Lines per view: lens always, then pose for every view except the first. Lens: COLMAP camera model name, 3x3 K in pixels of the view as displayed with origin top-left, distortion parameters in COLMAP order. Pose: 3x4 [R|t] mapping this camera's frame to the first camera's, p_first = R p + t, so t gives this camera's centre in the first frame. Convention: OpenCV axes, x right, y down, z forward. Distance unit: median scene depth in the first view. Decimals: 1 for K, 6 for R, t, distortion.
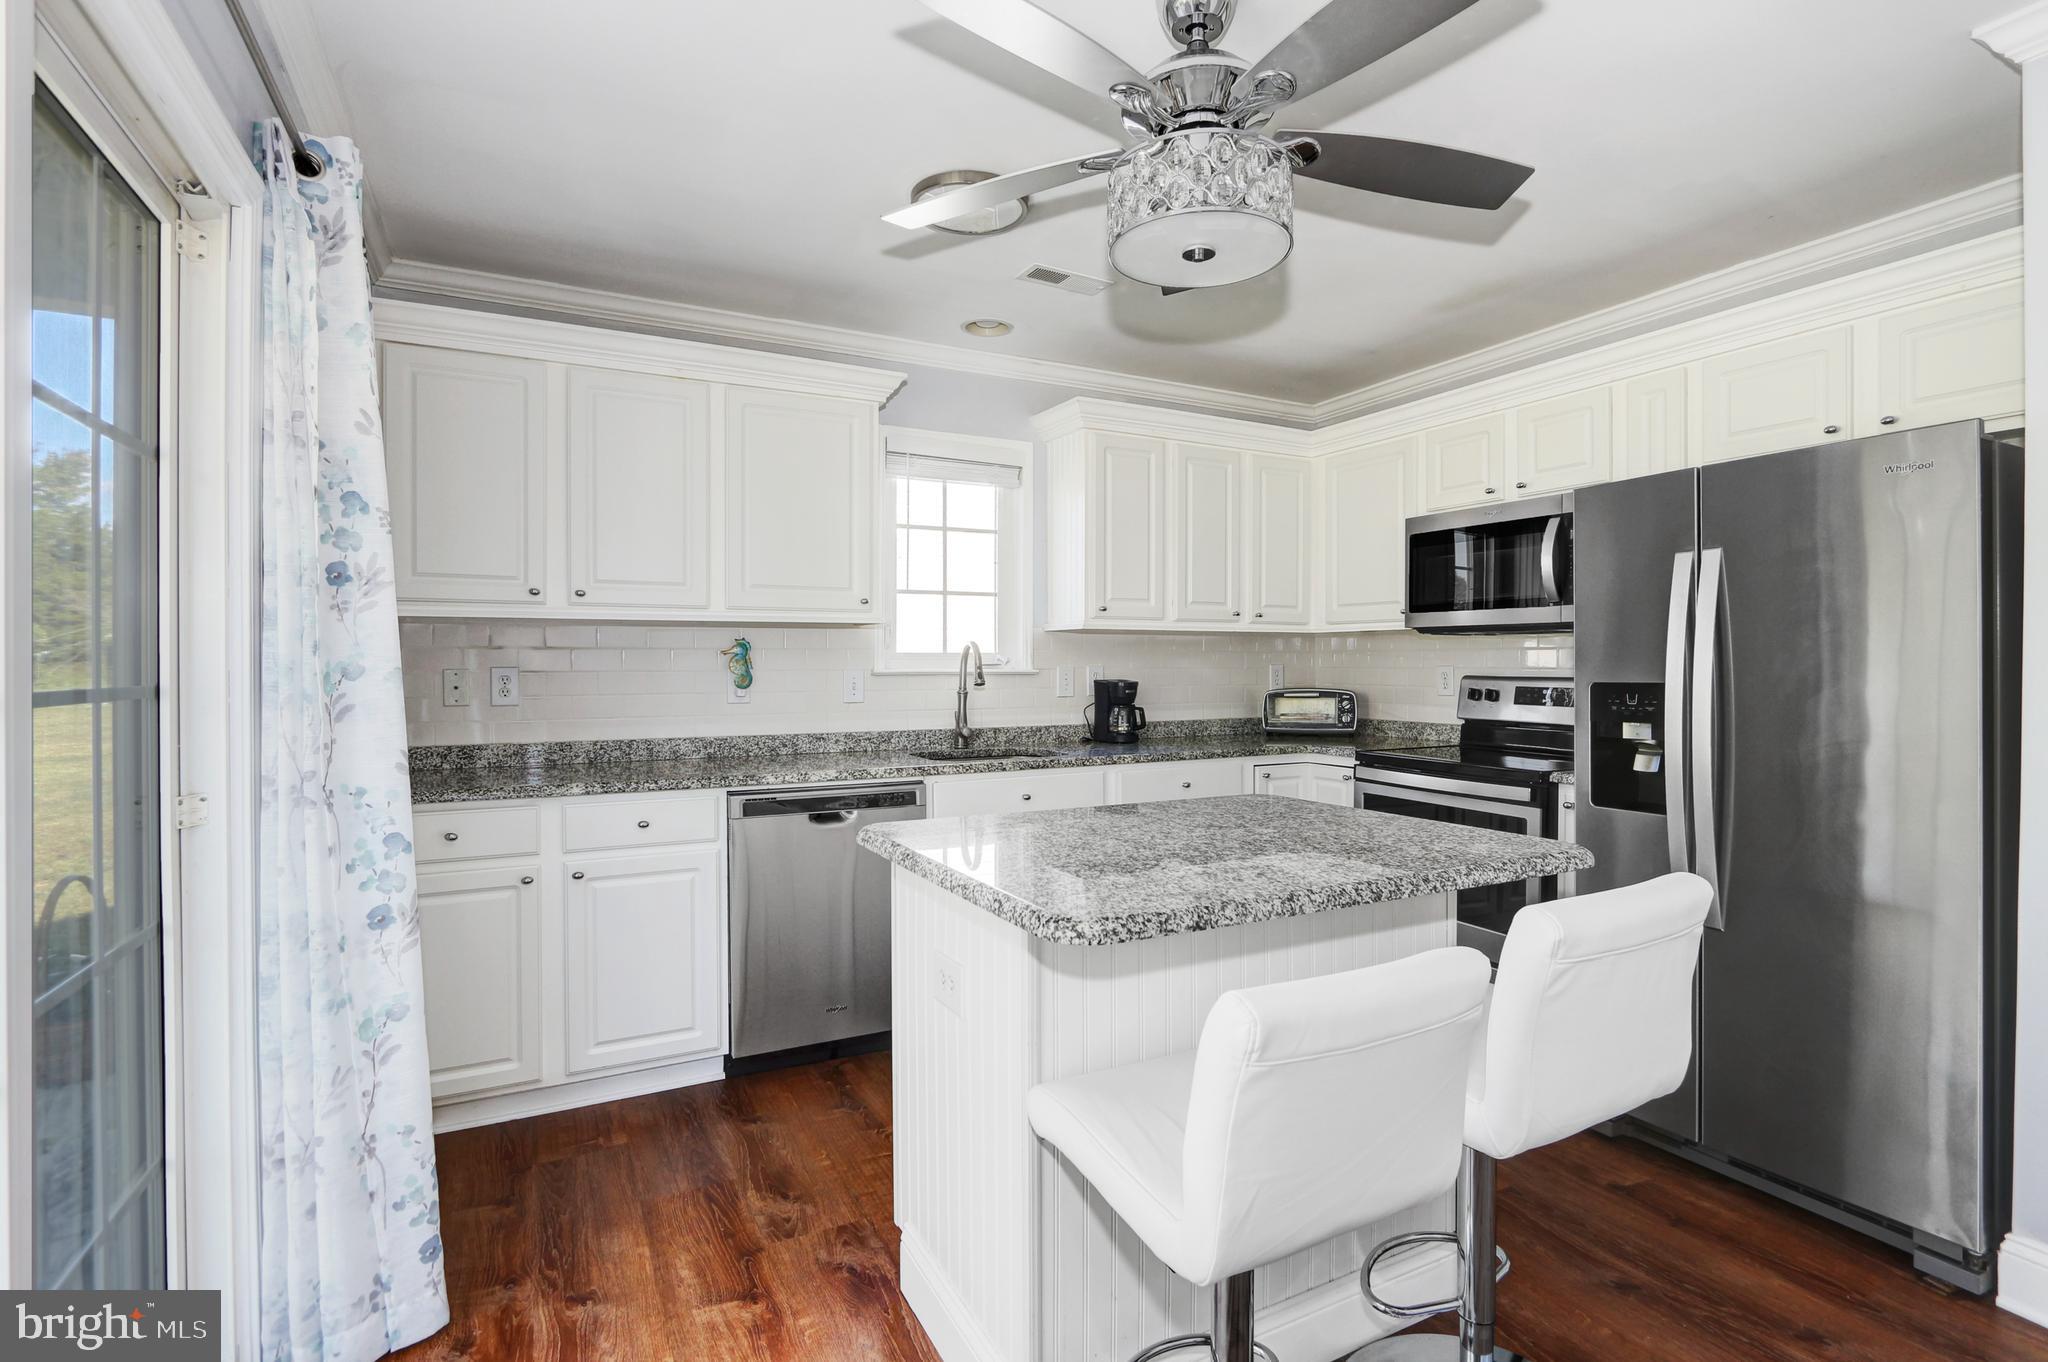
lens RADIAL K [[997.3, 0, 1031.7], [0, 997.3, 674.7], [0, 0, 1]] dist [-0.019873, -0.000401]
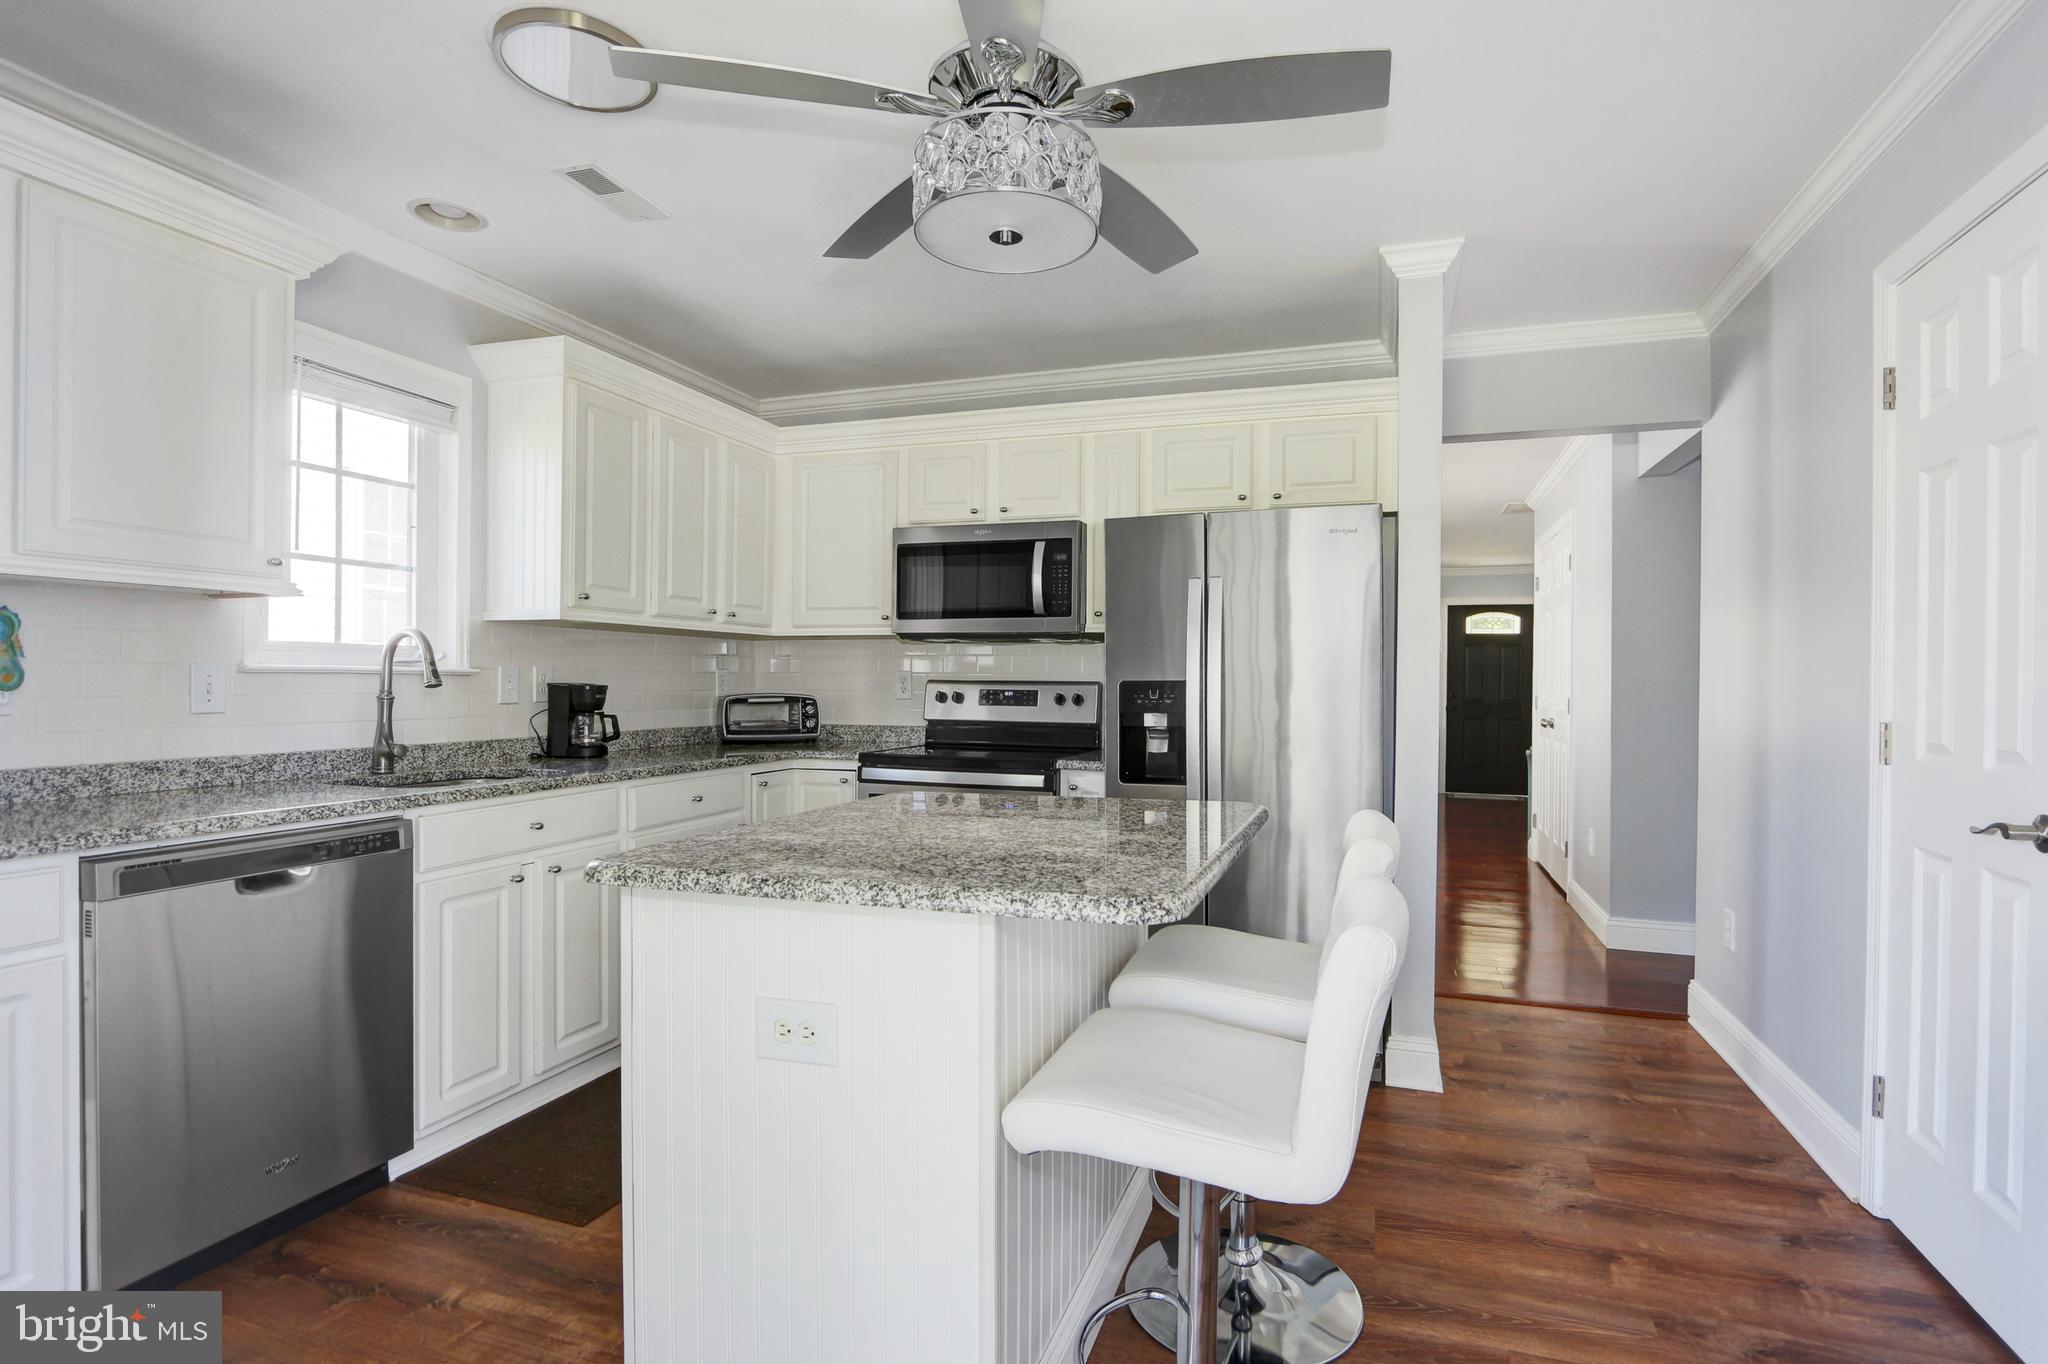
lens RADIAL K [[1015.9, 0, 1053.5], [0, 1015.9, 688.8], [0, 0, 1]] dist [-0.004105, -0.000636]
pose [[0.716632, 0.001046, 0.697451, -0.260853], [0.001180, 0.999996, -0.002713, 0.015022], [-0.697451, 0.002767, 0.716628, 0.127526]]
